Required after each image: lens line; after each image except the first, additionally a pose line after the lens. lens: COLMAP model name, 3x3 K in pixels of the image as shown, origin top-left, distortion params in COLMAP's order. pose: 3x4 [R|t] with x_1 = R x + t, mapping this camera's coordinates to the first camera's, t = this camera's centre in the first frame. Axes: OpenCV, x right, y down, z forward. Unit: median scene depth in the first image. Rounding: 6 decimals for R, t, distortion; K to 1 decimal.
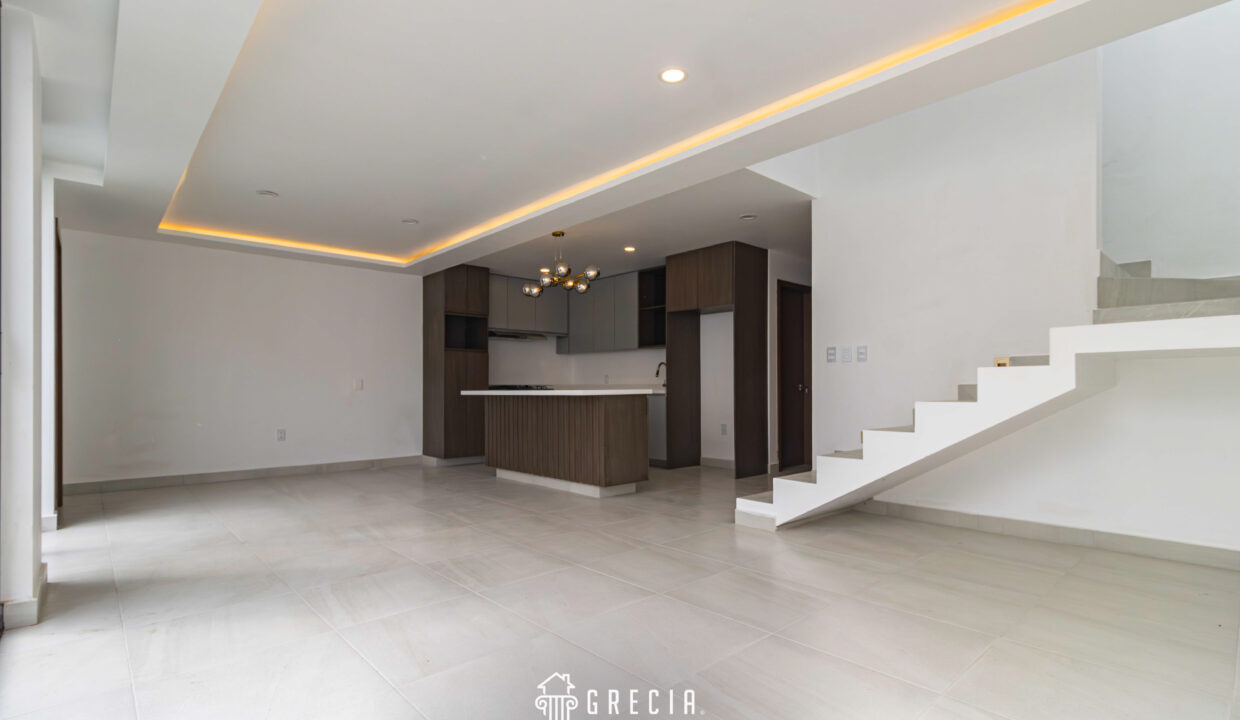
lens RADIAL K [[590.5, 0, 630.5], [0, 590.5, 385.4], [0, 0, 1]] dist [-0.003655, -0.011223]
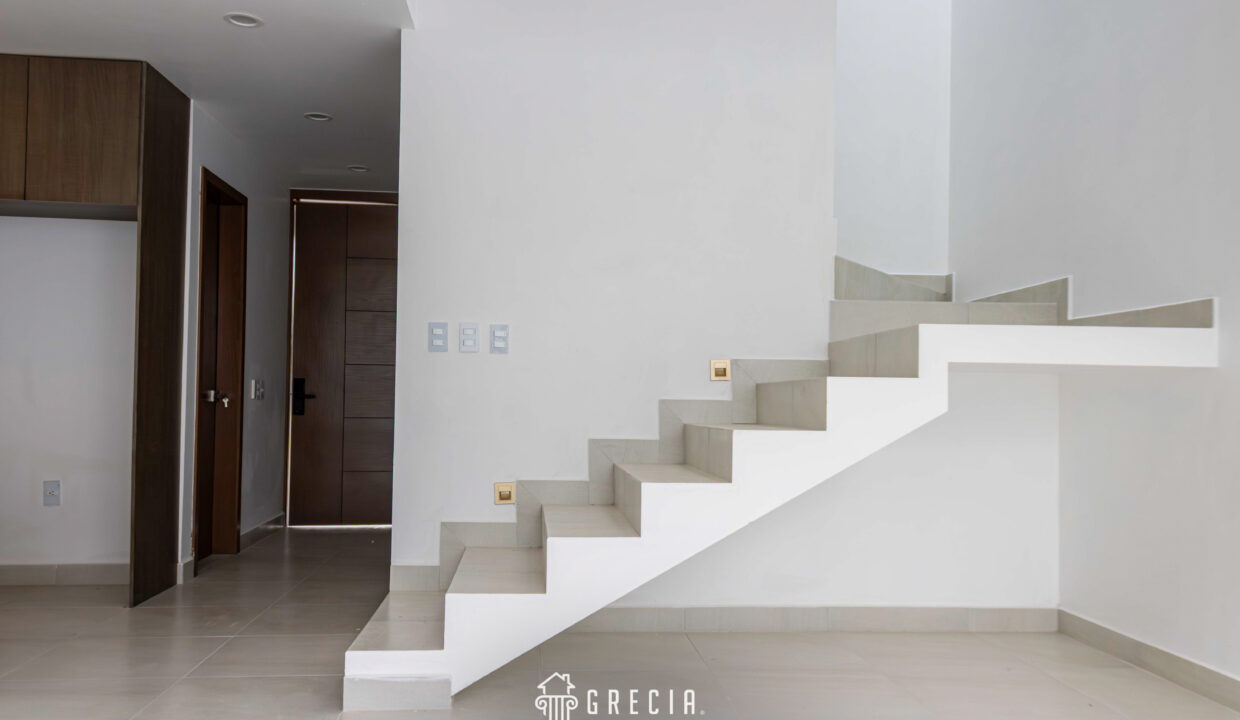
lens RADIAL K [[1030.6, 0, 631.9], [0, 1030.6, 375.6], [0, 0, 1]] dist [0.071410, -0.080634]
pose [[0.610593, 0.029173, 0.791407, -0.179802], [-0.019807, 0.999571, -0.021565, -0.001428], [-0.791697, -0.002508, 0.610909, 0.204611]]
